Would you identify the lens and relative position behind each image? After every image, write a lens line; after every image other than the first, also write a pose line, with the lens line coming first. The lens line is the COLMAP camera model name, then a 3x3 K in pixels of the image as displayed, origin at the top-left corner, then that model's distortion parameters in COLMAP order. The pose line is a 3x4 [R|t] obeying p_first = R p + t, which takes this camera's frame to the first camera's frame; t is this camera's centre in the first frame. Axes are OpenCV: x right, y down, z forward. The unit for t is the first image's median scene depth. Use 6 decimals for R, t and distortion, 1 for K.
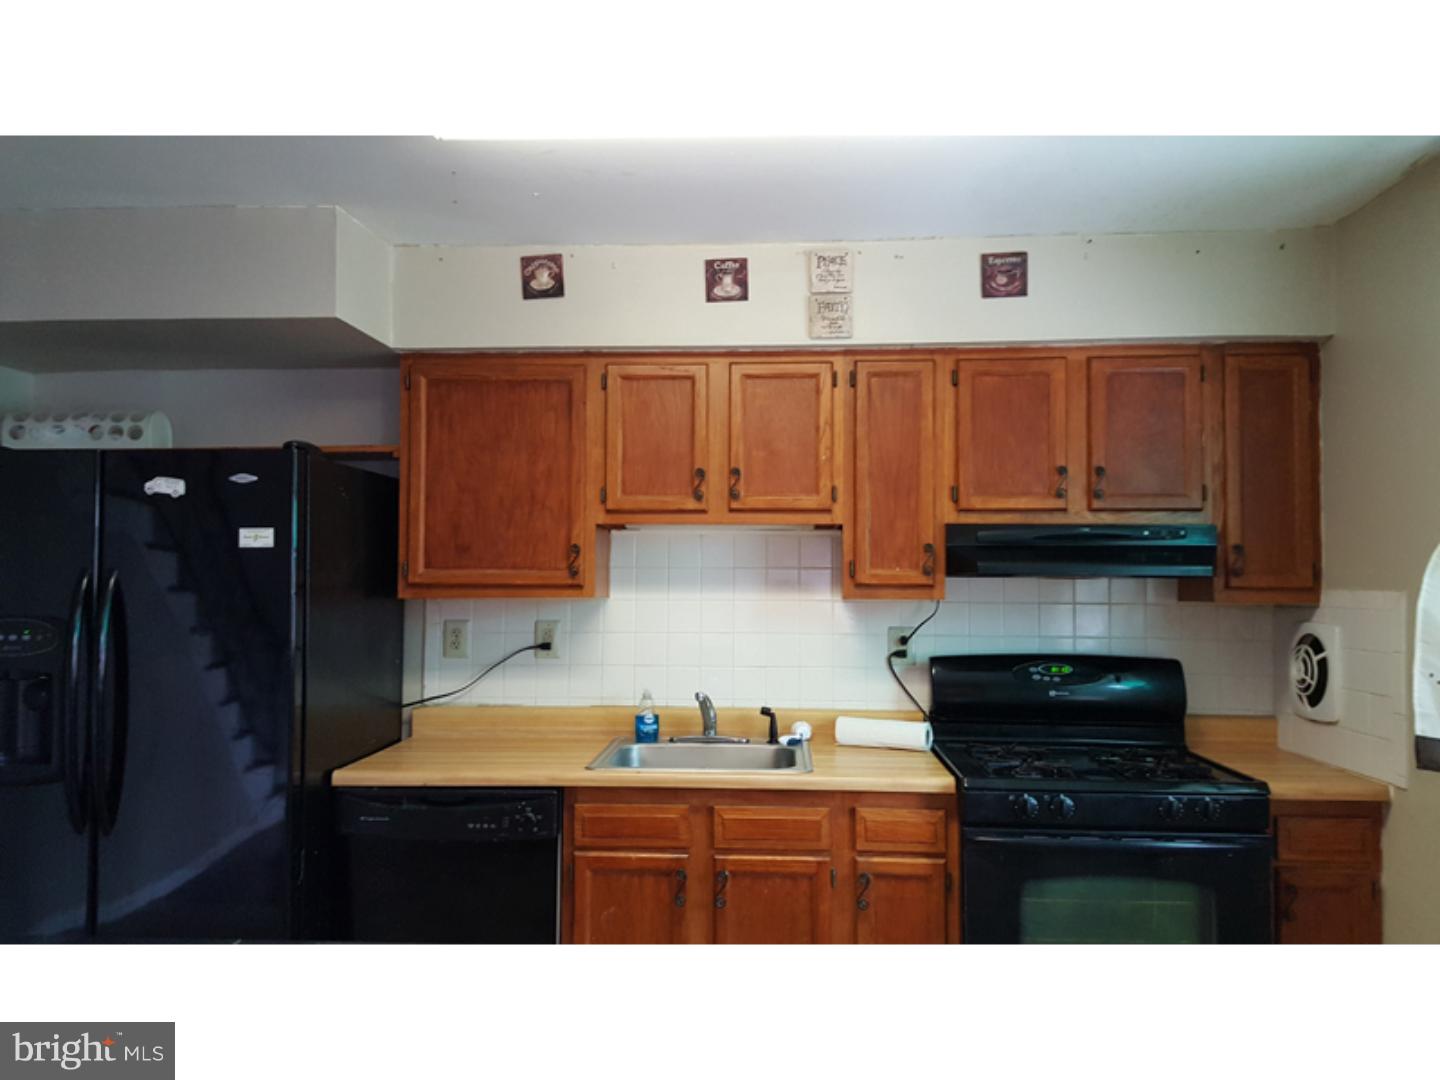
lens RADIAL K [[1079.7, 0, 713.2], [0, 1079.7, 549.5], [0, 0, 1]] dist [0.122825, -0.118255]
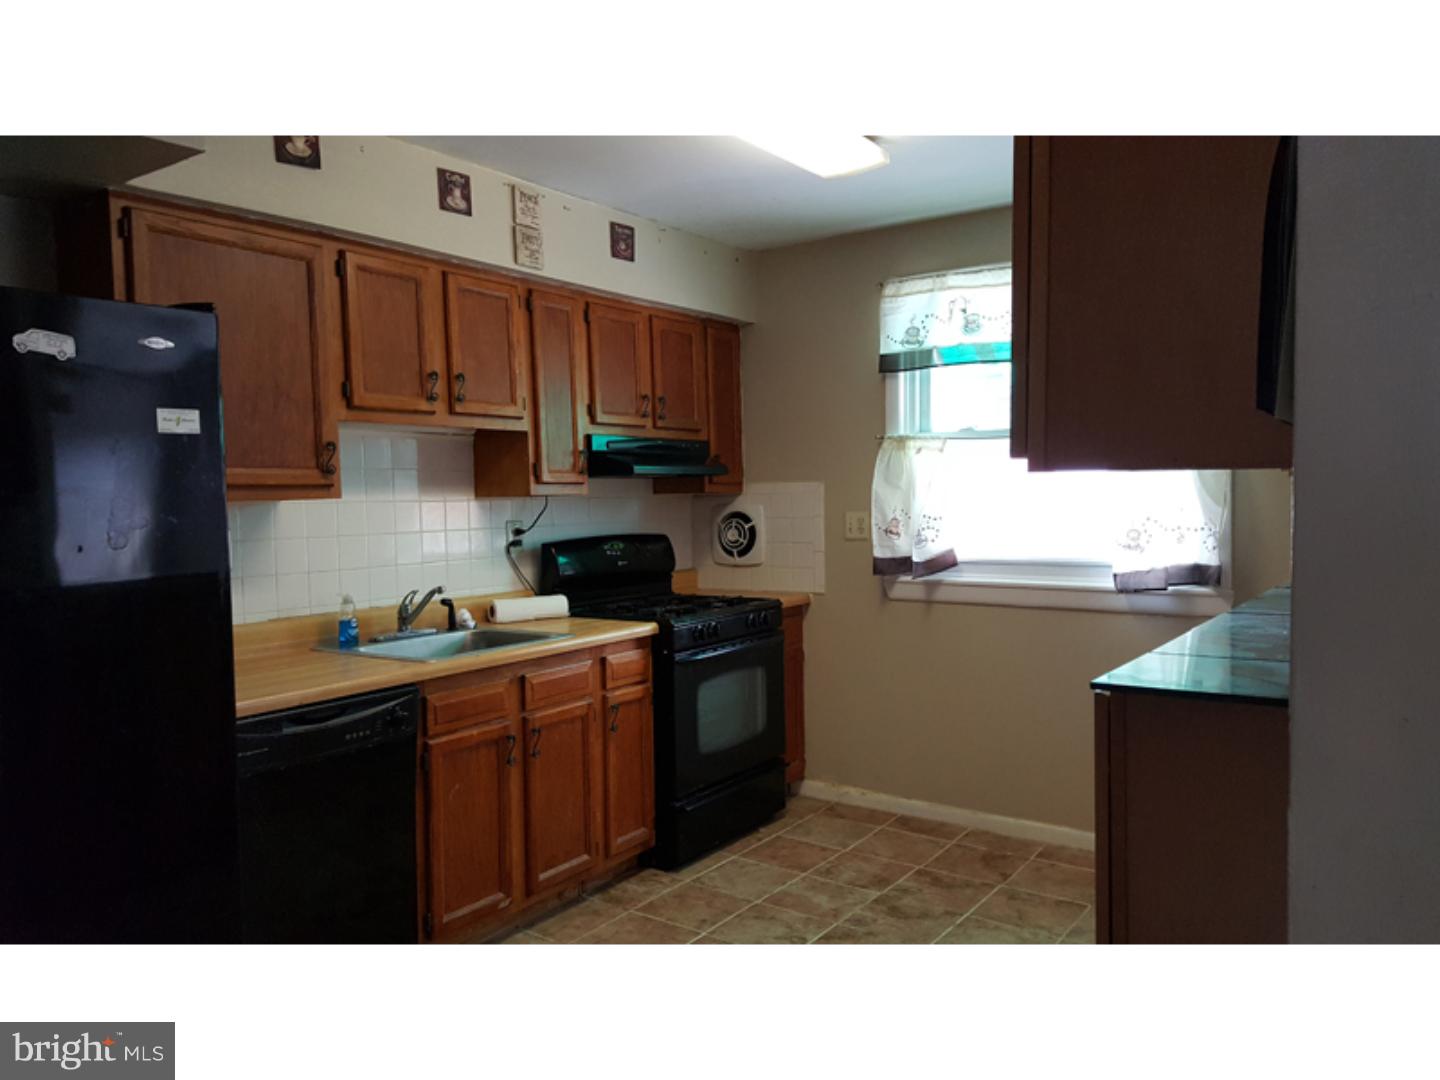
lens RADIAL K [[1079.7, 0, 758.0], [0, 1079.7, 553.0], [0, 0, 1]] dist [0.122825, -0.118255]
pose [[0.488666, -0.063244, 0.870176, -0.793629], [-0.002506, 0.997263, 0.073888, 0.020722], [-0.872467, -0.038287, 0.487171, 0.213197]]
